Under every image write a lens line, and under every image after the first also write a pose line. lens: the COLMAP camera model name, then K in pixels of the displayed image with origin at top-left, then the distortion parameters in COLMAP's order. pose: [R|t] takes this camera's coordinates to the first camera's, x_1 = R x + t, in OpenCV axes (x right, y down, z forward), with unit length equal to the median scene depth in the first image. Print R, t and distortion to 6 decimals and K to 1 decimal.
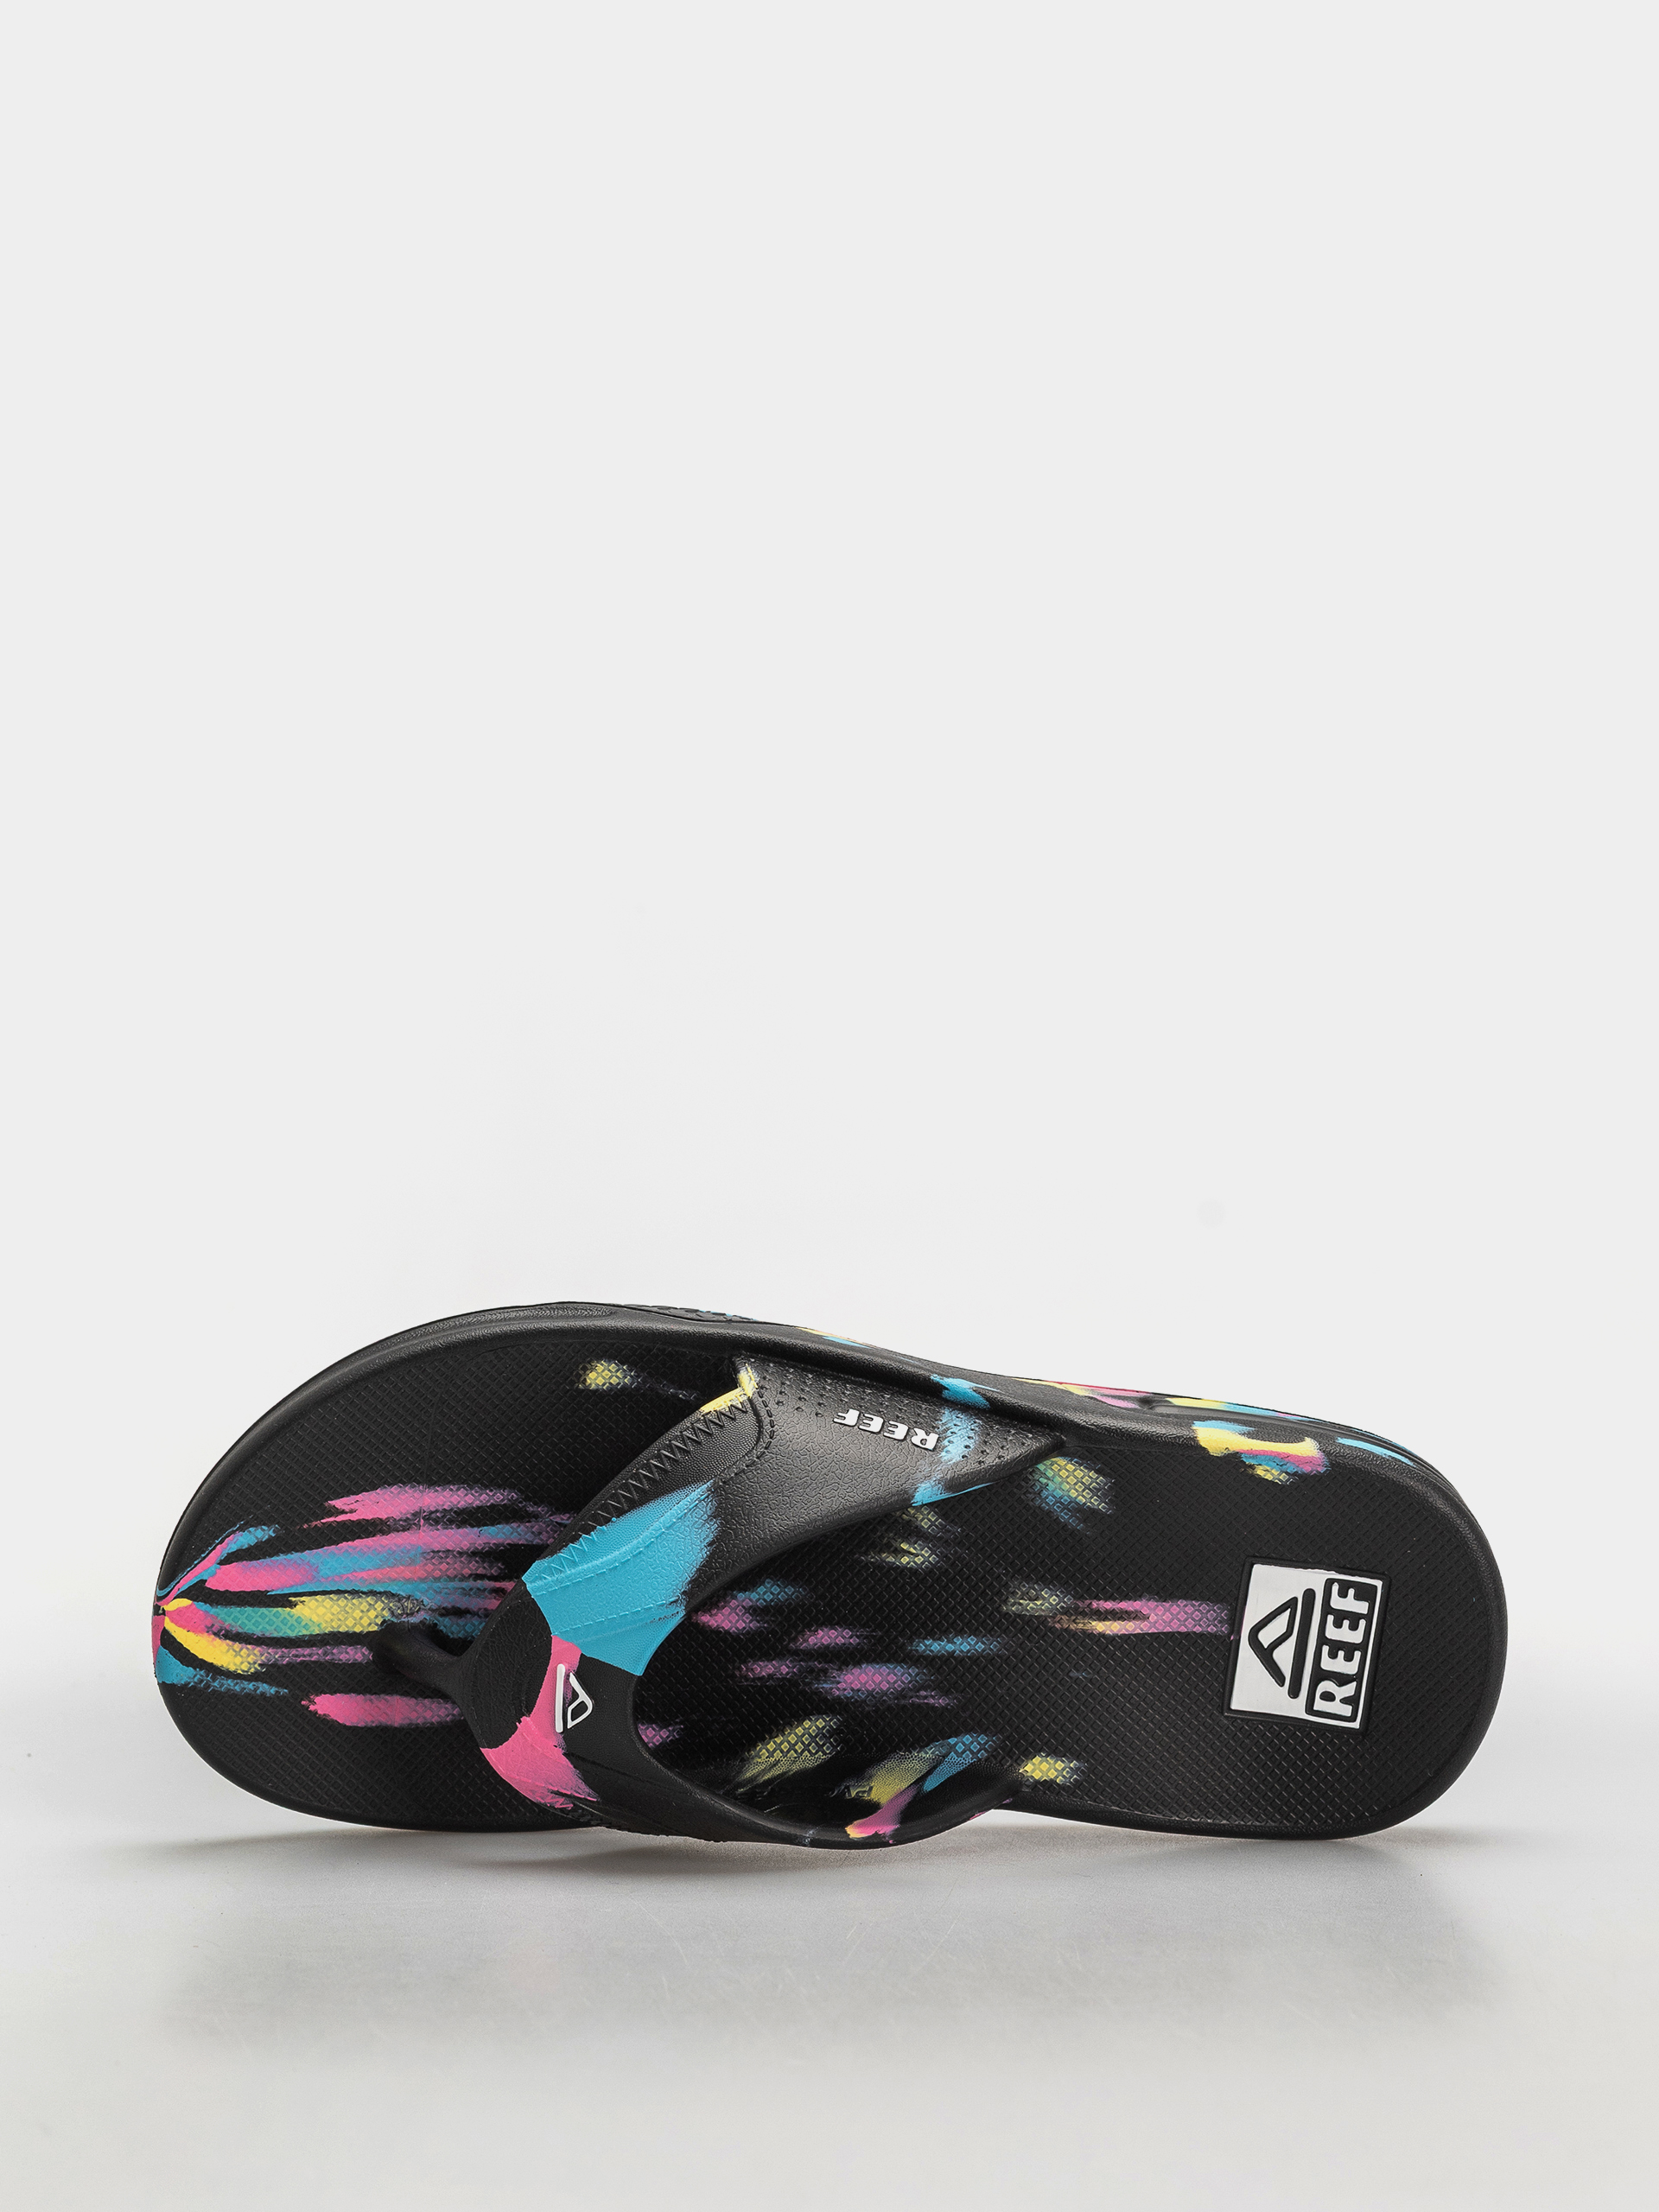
lens RADIAL K [[7800.8, 0, 829.5], [0, 7800.8, 1106.0], [0, 0, 1]] dist [0.149285, 1.155553]
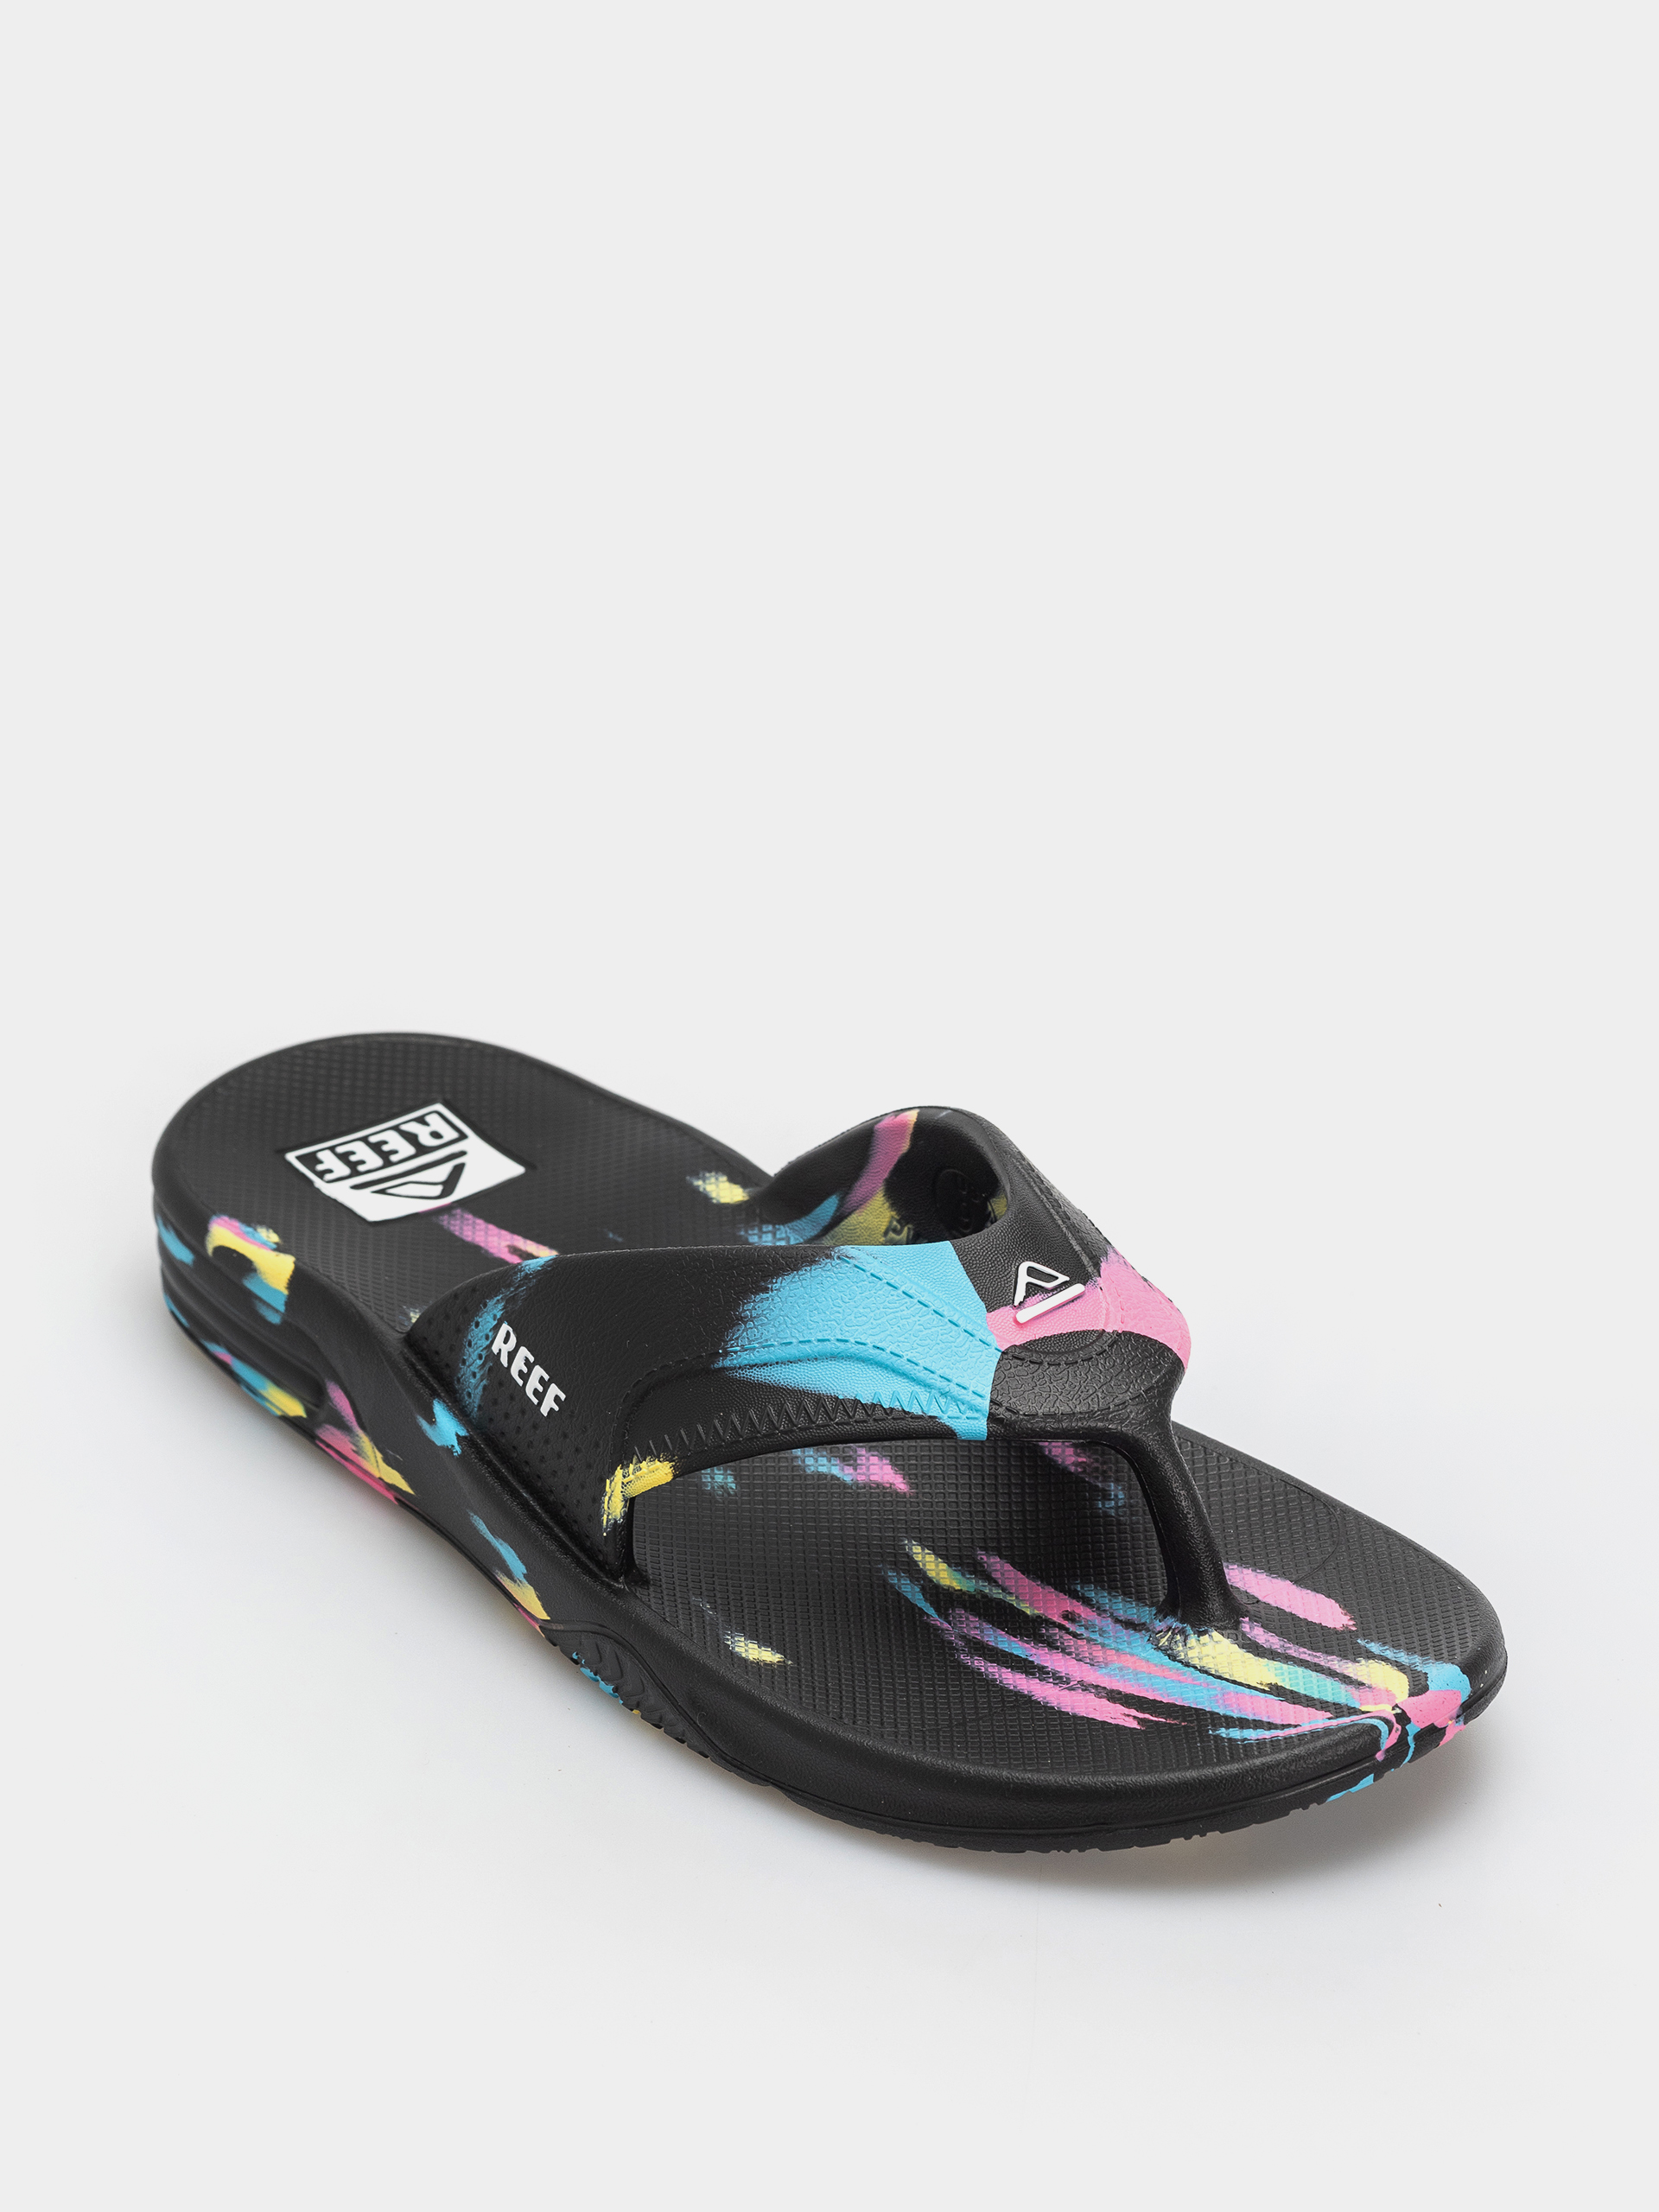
lens RADIAL K [[7800.8, 0, 829.5], [0, 7800.8, 1106.0], [0, 0, 1]] dist [0.149285, 1.155553]
pose [[-0.700104, -0.348786, 0.623059, -0.485482], [0.699527, -0.510066, 0.500495, -0.311732], [0.143236, 0.786245, 0.601085, 0.499823]]
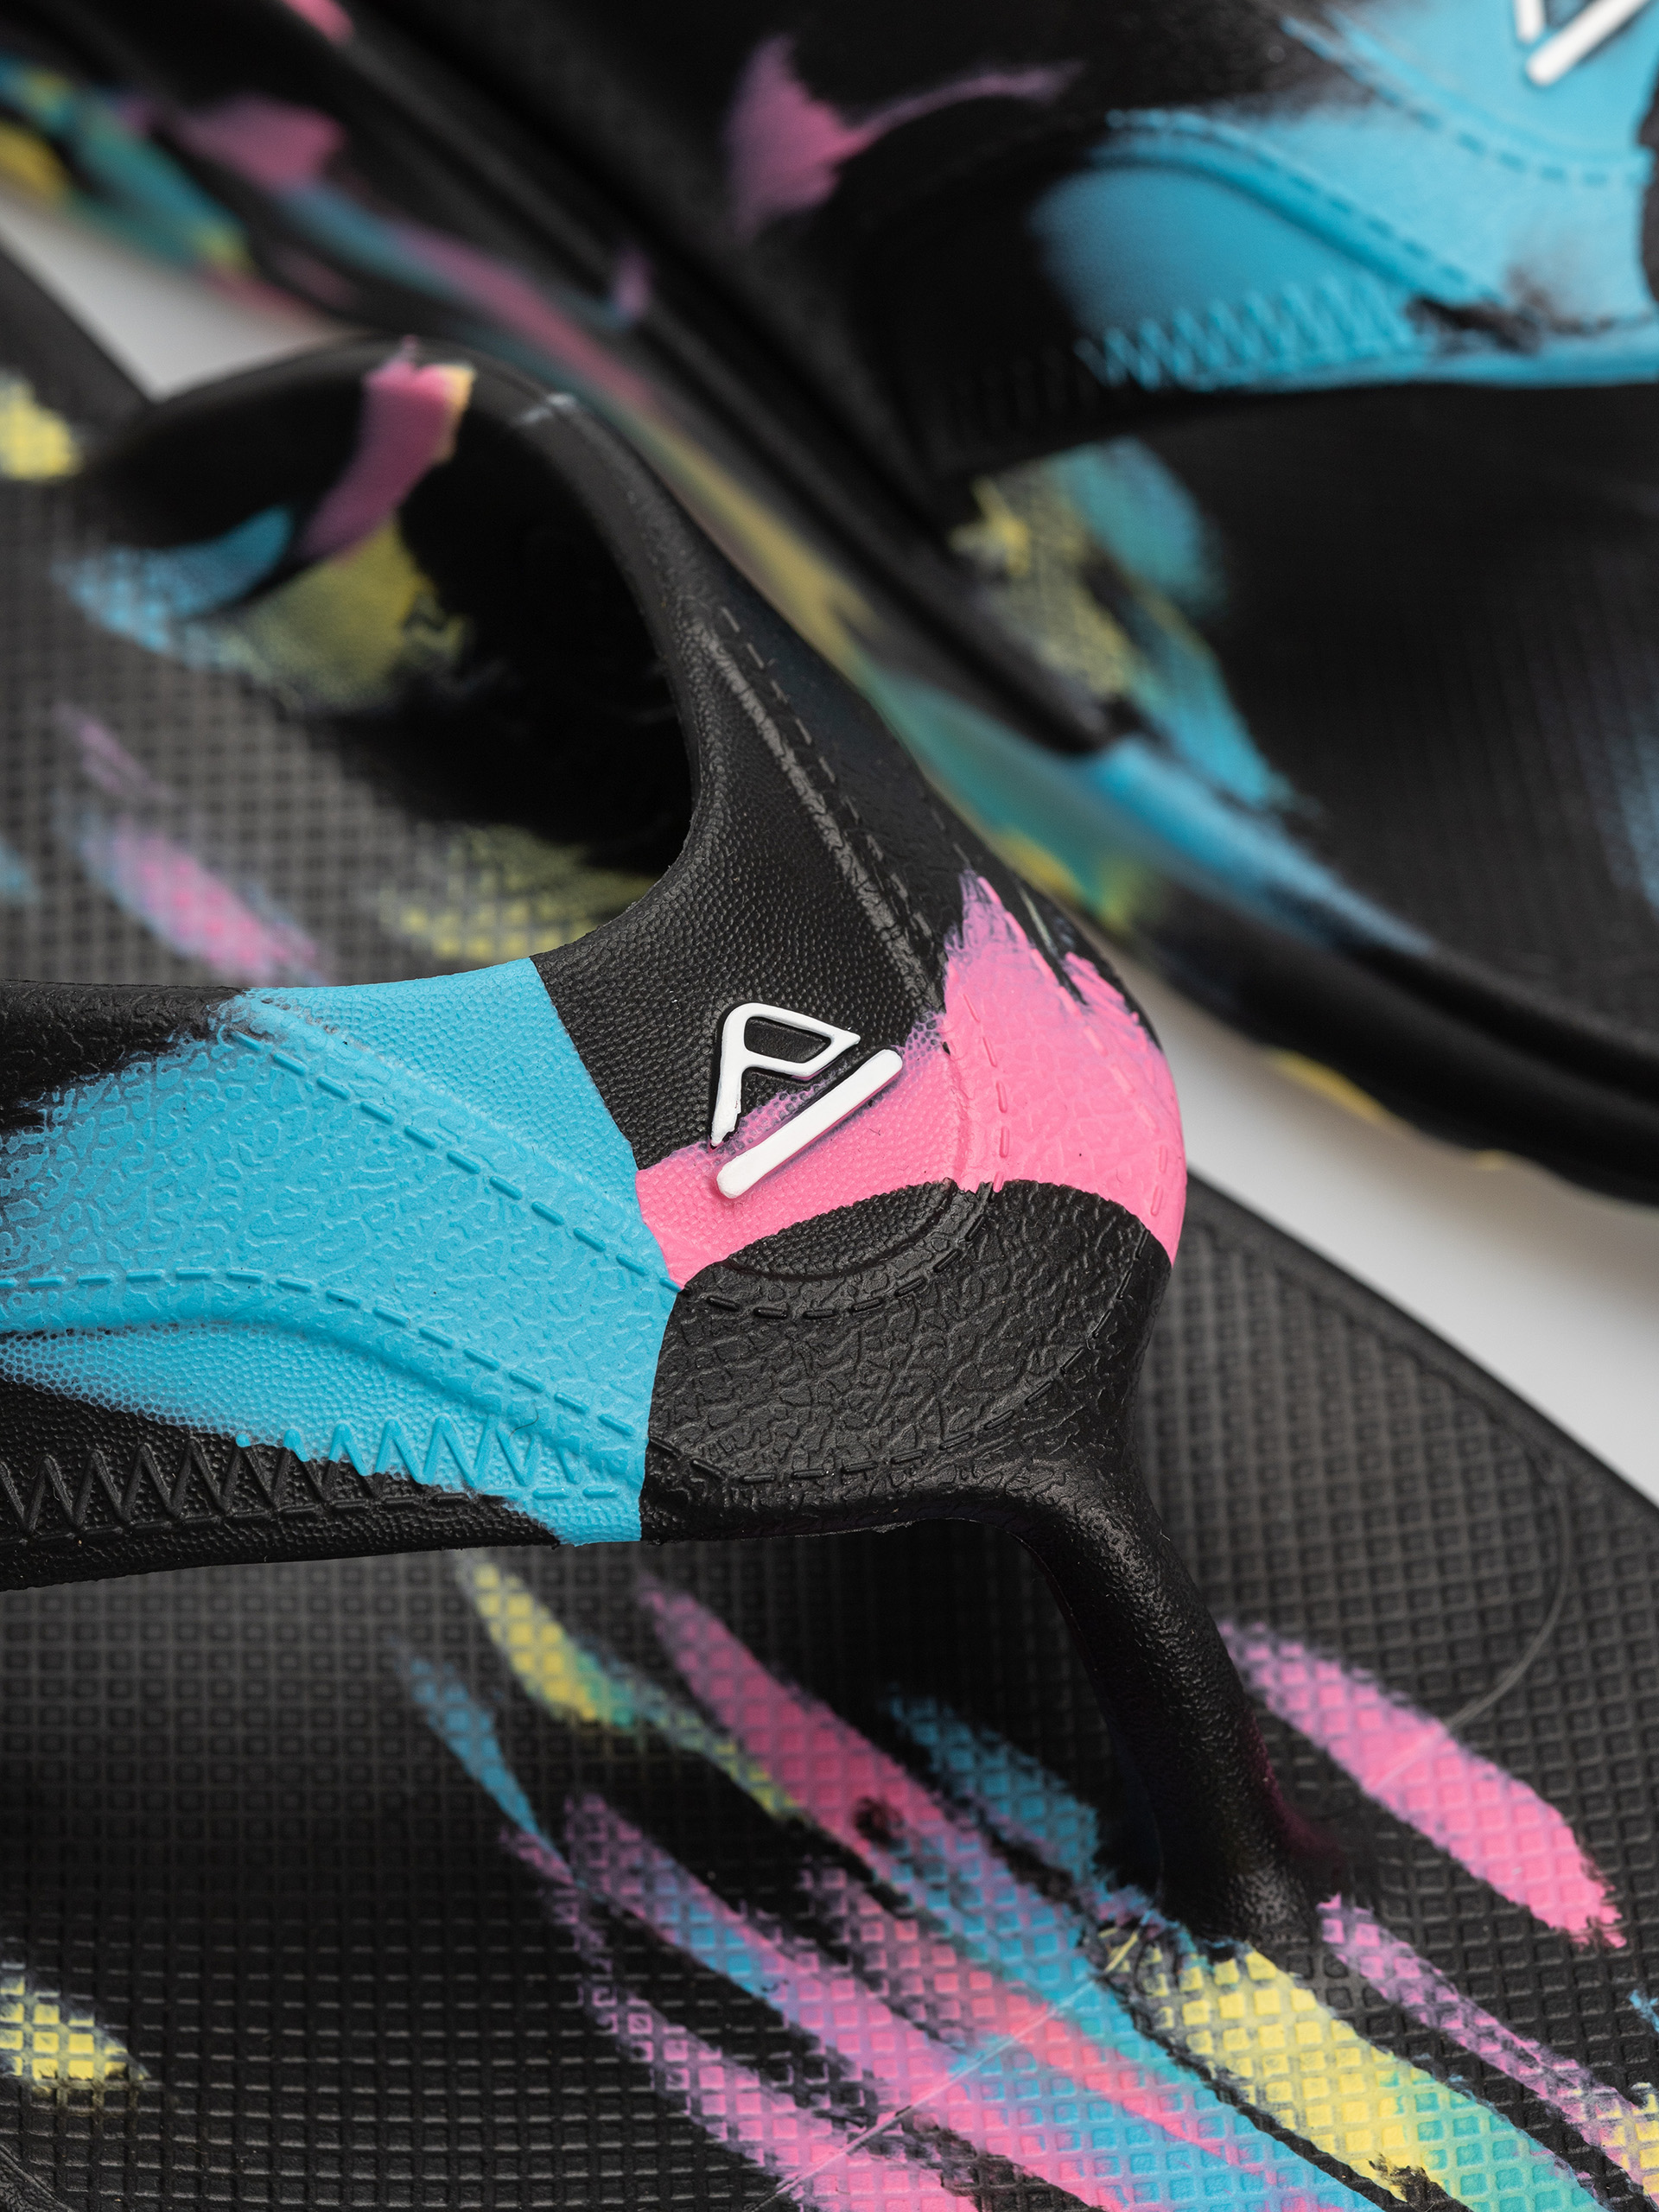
lens RADIAL K [[7800.8, 0, 829.5], [0, 7800.8, 1106.0], [0, 0, 1]] dist [0.149285, 1.155553]
pose [[-0.716417, -0.530246, 0.453416, -0.161391], [0.682251, -0.668348, 0.296387, -0.008524], [0.145881, 0.521680, 0.840577, 0.738248]]
